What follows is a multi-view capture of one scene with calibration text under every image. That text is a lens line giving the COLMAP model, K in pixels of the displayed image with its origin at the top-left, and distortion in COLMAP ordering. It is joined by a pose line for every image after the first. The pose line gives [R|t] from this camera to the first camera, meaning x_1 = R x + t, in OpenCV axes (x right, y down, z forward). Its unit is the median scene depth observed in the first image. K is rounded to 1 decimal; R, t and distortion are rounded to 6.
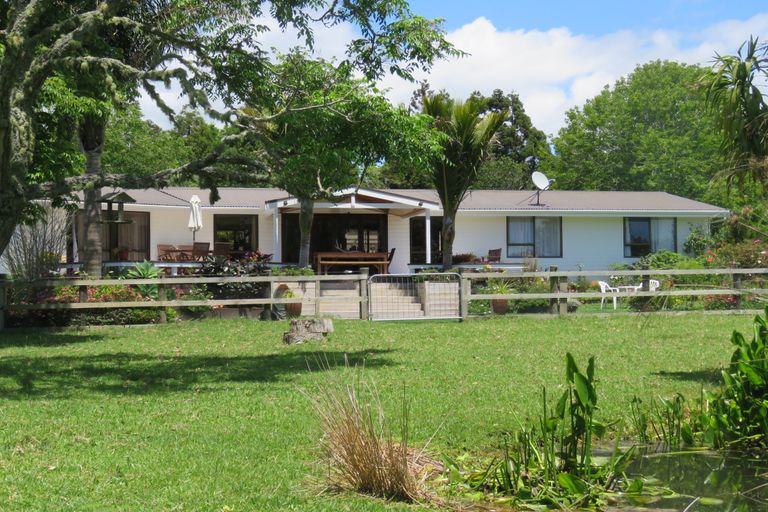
lens RADIAL K [[1189.0, 0, 384.0], [0, 1189.0, 256.0], [0, 0, 1]] dist [0.099356, -0.030995]
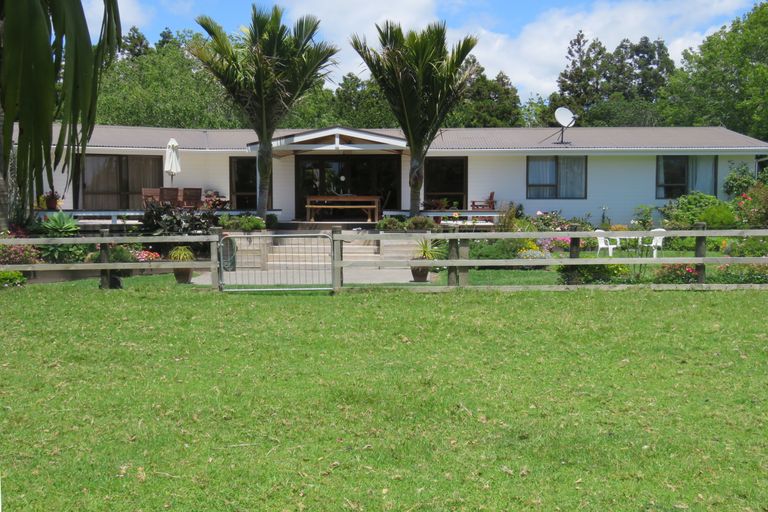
lens RADIAL K [[889.4, 0, 384.0], [0, 889.4, 256.0], [0, 0, 1]] dist [-0.011933, 0.001445]
pose [[0.971617, 0.018840, -0.235810, 0.159649], [0.002016, 0.996128, 0.087893, -0.015990], [0.236552, -0.085874, 0.967816, 0.276745]]
